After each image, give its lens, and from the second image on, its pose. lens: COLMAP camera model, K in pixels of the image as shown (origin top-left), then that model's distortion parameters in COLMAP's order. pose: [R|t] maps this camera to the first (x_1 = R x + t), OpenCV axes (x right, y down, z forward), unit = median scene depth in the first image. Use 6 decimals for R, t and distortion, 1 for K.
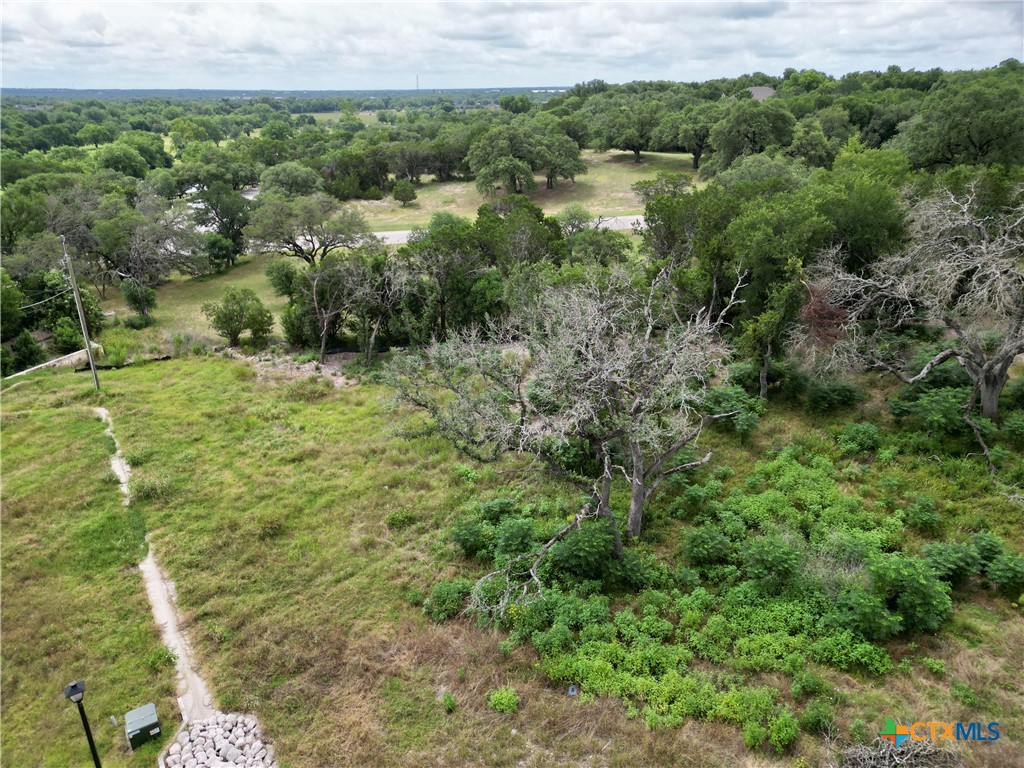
lens RADIAL K [[715.8, 0, 512.0], [0, 715.8, 384.0], [0, 0, 1]] dist [0.085795, -0.095042]
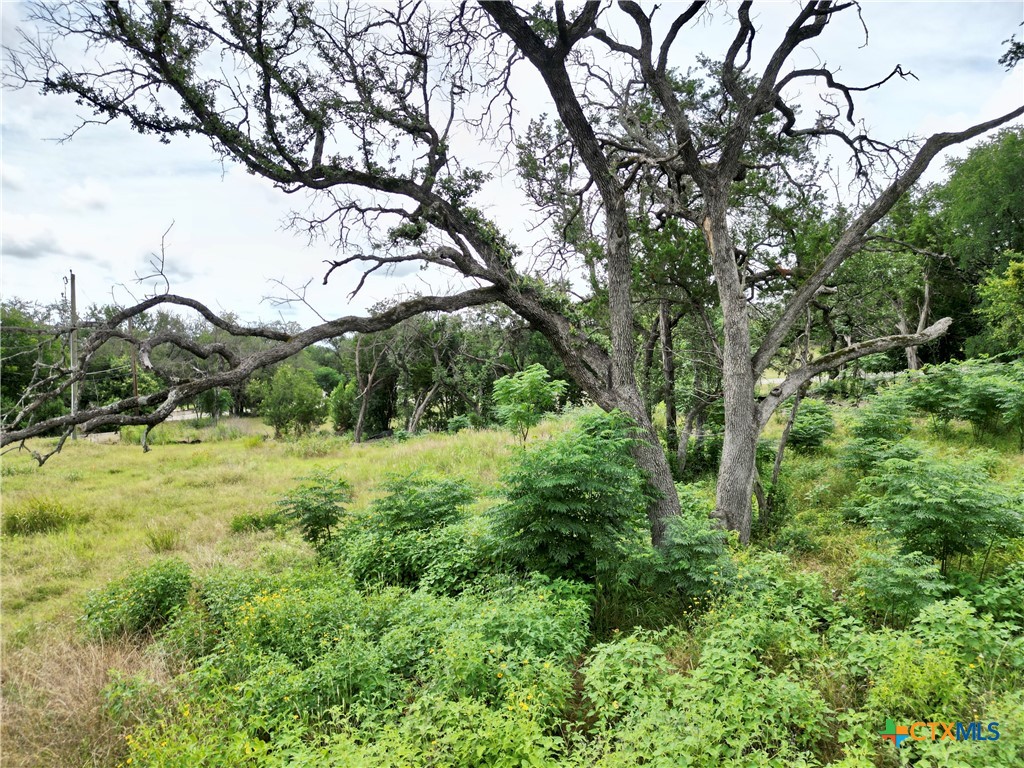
lens RADIAL K [[715.8, 0, 512.0], [0, 715.8, 384.0], [0, 0, 1]] dist [0.085795, -0.095042]
pose [[0.969729, 0.022785, -0.243119, 0.124705], [-0.102794, 0.941209, -0.321805, 0.224214], [0.221493, 0.337055, 0.915060, 0.513279]]
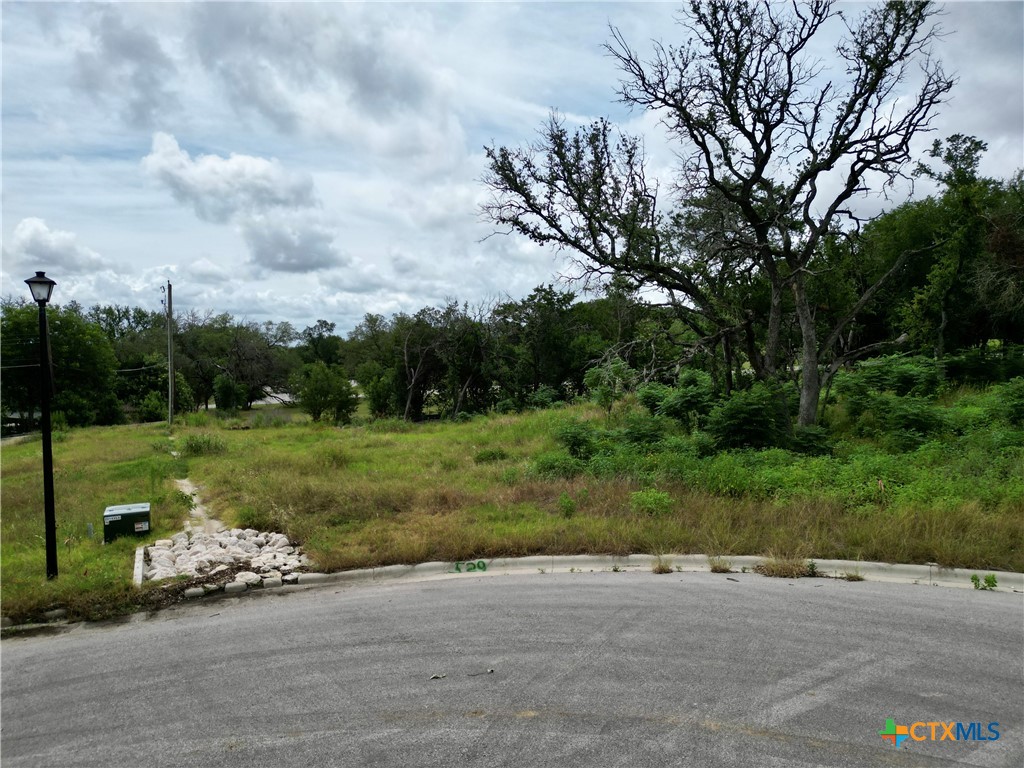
lens RADIAL K [[715.8, 0, 512.0], [0, 715.8, 384.0], [0, 0, 1]] dist [0.085795, -0.095042]
pose [[0.993714, 0.017074, -0.110643, -0.041813], [-0.052847, 0.942798, -0.329148, 0.347284], [0.098694, 0.332926, 0.937774, 0.213993]]
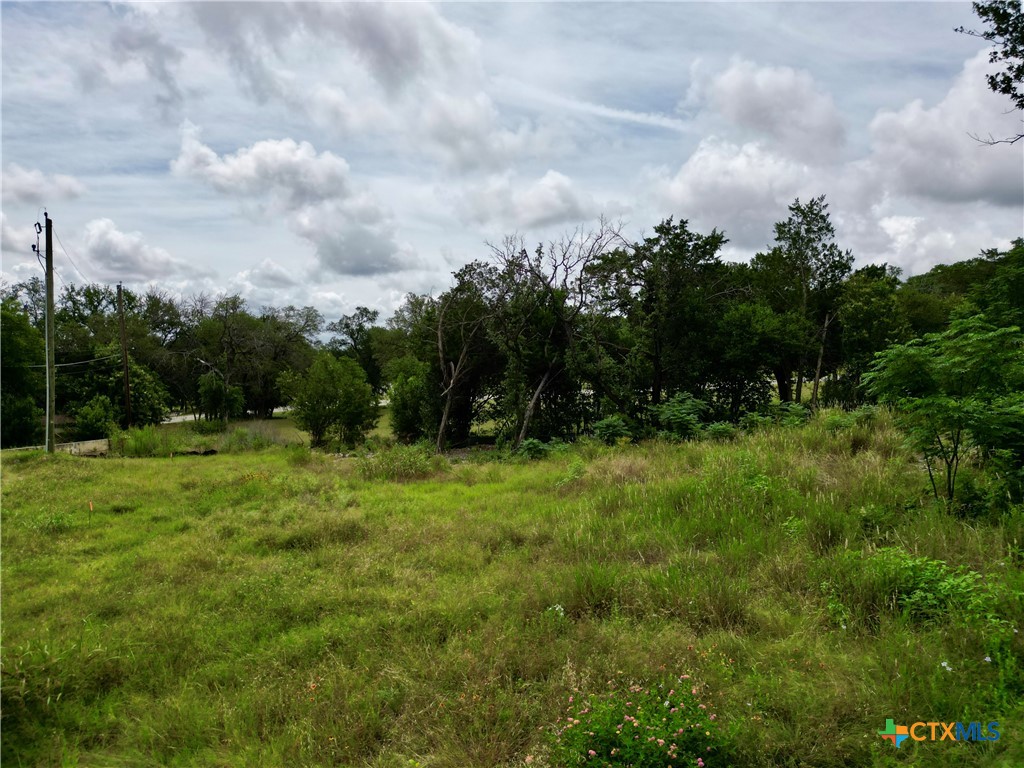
lens RADIAL K [[715.8, 0, 512.0], [0, 715.8, 384.0], [0, 0, 1]] dist [0.085795, -0.095042]
pose [[0.976660, 0.021461, -0.213716, -0.142032], [-0.092094, 0.940736, -0.326396, 0.155177], [0.194046, 0.338460, 0.920756, 0.761745]]
